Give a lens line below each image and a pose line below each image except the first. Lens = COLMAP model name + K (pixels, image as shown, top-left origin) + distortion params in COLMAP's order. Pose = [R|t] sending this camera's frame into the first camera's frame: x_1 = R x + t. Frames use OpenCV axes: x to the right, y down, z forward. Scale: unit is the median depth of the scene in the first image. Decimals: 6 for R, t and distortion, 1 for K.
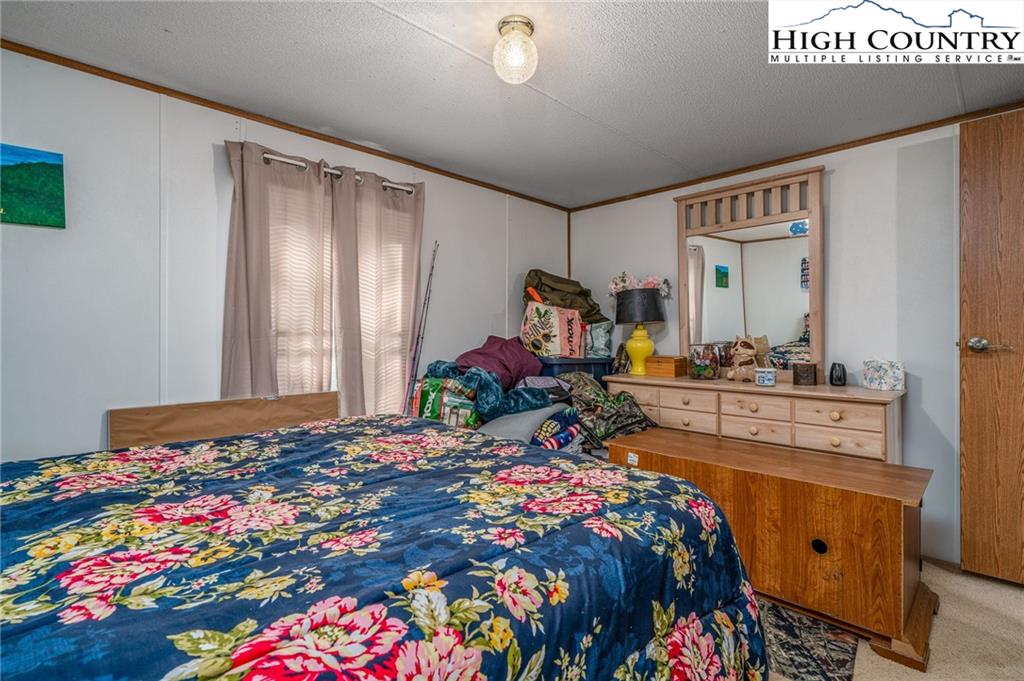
lens RADIAL K [[475.3, 0, 511.9], [0, 475.3, 334.0], [0, 0, 1]] dist [0.004042, 0.001612]
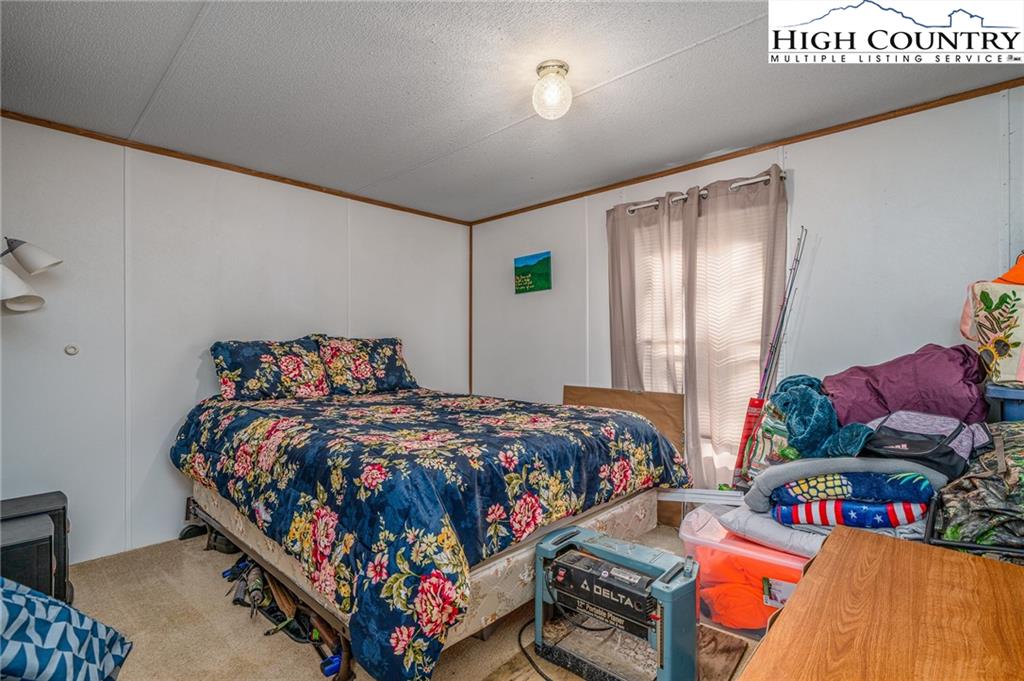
lens RADIAL K [[475.3, 0, 511.7], [0, 475.3, 345.7], [0, 0, 1]] dist [0.004042, 0.001612]
pose [[0.041313, -0.000878, -0.999146, 0.710566], [-0.002315, 0.999997, -0.000974, 0.009096], [0.999144, 0.002353, 0.041311, 0.545494]]
